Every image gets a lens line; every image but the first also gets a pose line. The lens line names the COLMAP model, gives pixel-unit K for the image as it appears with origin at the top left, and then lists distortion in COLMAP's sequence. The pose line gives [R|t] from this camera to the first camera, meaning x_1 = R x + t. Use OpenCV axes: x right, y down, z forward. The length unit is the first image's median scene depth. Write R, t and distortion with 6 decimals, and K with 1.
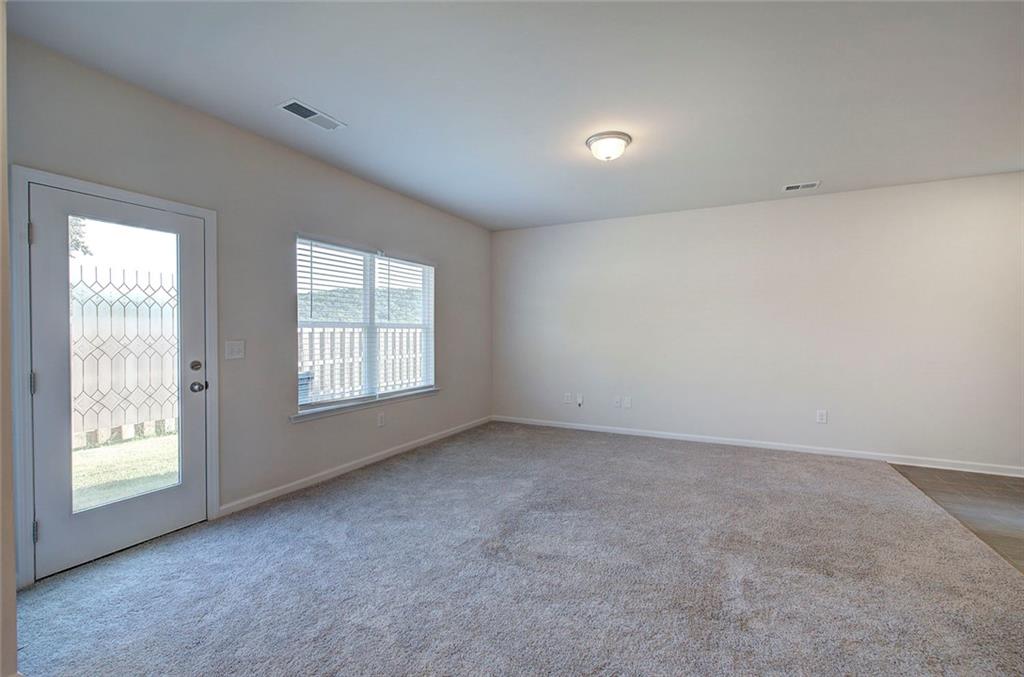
lens RADIAL K [[443.0, 0, 512.1], [0, 443.0, 337.9], [0, 0, 1]] dist [-0.006281, 0.001737]
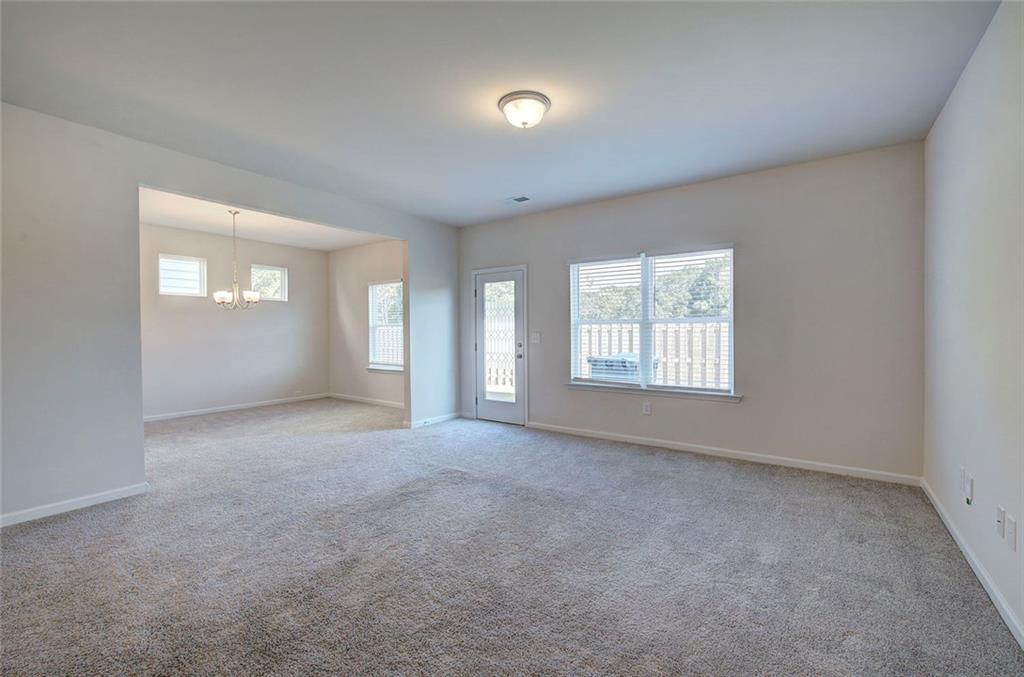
lens RADIAL K [[443.0, 0, 511.7], [0, 443.0, 334.7], [0, 0, 1]] dist [-0.006281, 0.001737]
pose [[-0.155067, 0.006845, -0.987880, 1.208731], [-0.011334, 0.999898, 0.008708, -0.001302], [0.987839, 0.012547, -0.154974, 1.227770]]
